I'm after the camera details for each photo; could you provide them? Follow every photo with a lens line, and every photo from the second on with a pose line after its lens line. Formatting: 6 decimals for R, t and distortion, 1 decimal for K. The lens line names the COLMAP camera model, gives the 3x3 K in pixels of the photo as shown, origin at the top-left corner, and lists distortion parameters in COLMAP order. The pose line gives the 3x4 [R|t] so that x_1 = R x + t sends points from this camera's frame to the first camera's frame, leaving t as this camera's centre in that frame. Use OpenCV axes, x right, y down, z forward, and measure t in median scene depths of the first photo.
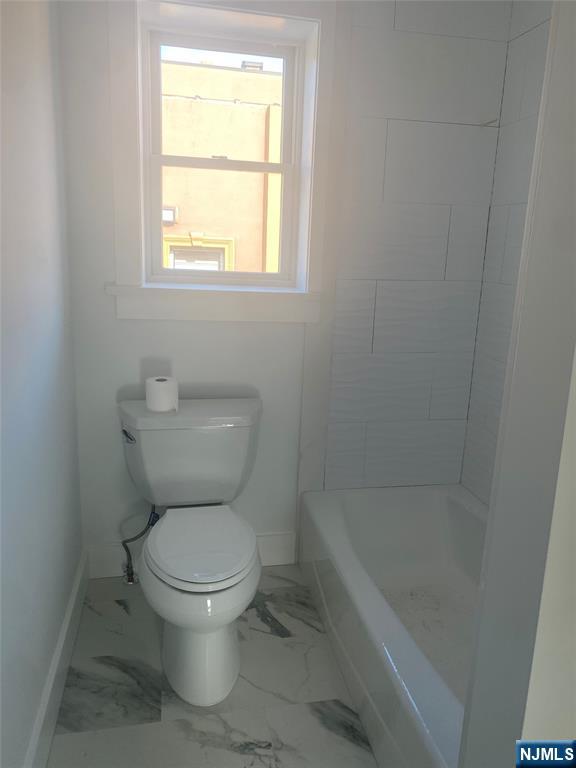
lens RADIAL K [[582.2, 0, 292.7], [0, 582.2, 384.9], [0, 0, 1]] dist [0.000600, -0.009897]
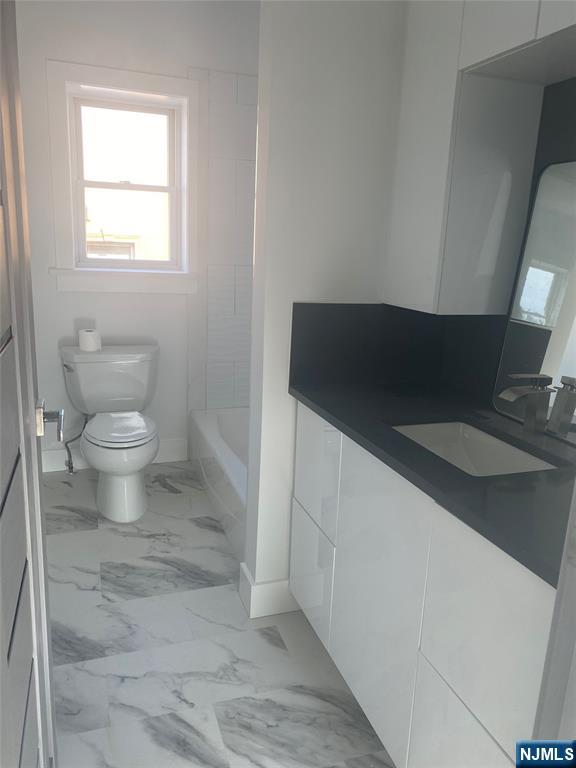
lens RADIAL K [[582.2, 0, 286.9], [0, 582.2, 378.8], [0, 0, 1]] dist [0.000600, -0.009897]
pose [[0.991133, -0.031610, 0.129062, 0.079349], [0.031648, 0.999498, 0.001759, 0.122952], [-0.129053, 0.002341, 0.991635, -0.537917]]
